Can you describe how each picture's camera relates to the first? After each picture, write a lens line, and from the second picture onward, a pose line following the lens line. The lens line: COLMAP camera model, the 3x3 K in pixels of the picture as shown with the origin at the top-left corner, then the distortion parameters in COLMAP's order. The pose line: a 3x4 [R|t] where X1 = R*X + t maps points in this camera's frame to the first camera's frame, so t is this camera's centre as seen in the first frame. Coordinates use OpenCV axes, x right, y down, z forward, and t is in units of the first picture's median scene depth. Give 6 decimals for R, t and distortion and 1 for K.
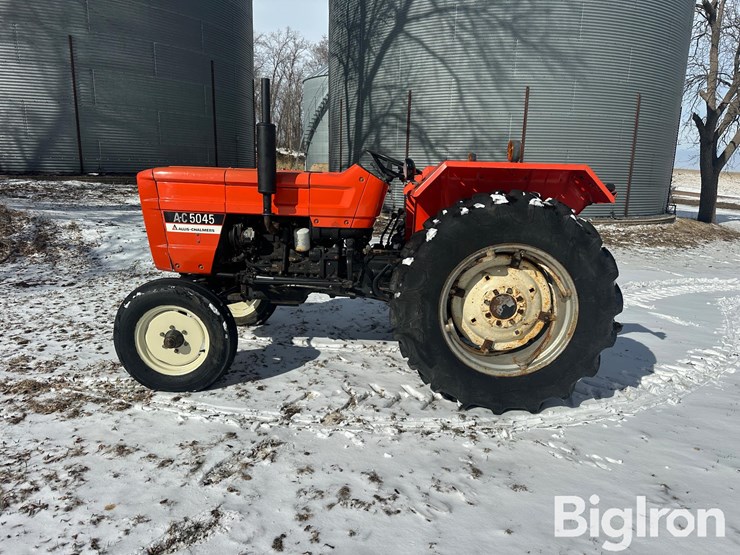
lens RADIAL K [[520.7, 0, 378.2], [0, 520.7, 283.0], [0, 0, 1]] dist [0.037490, -0.057189]
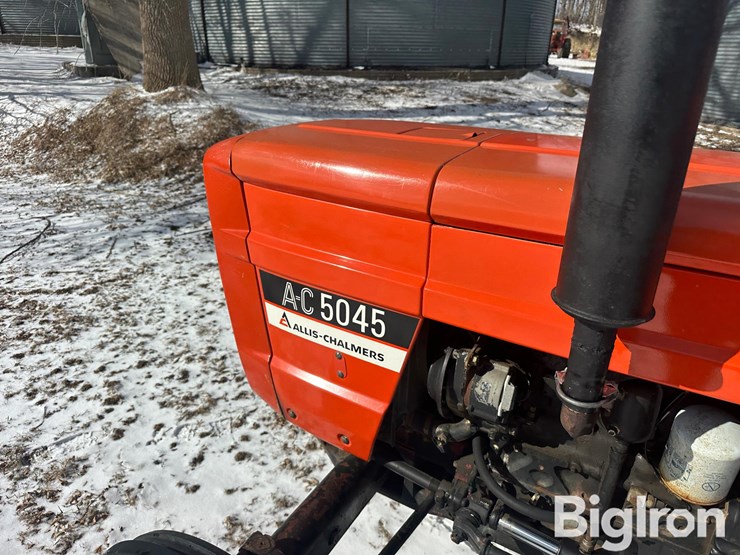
lens RADIAL K [[522.1, 0, 374.4], [0, 522.1, 273.2], [0, 0, 1]] dist [0.035912, -0.047382]
pose [[0.867080, 0.185381, -0.462391, -0.196394], [-0.096099, 0.972992, 0.209885, -0.225442], [0.488812, -0.137551, 0.861477, 0.781358]]
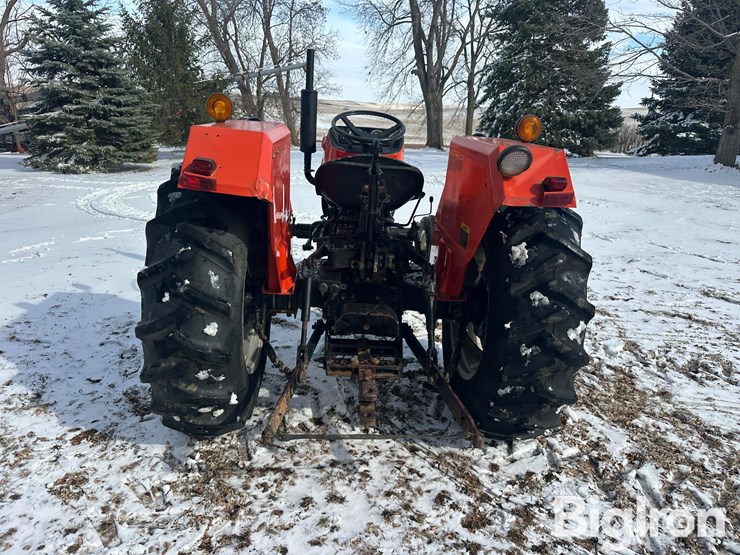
lens RADIAL K [[514.9, 0, 384.5], [0, 514.9, 276.6], [0, 0, 1]] dist [0.028492, -0.032602]
pose [[-0.175975, -0.333313, 0.926248, -1.279239], [0.165139, 0.917601, 0.361576, -0.381659], [-0.970444, 0.216588, -0.106432, 1.381096]]
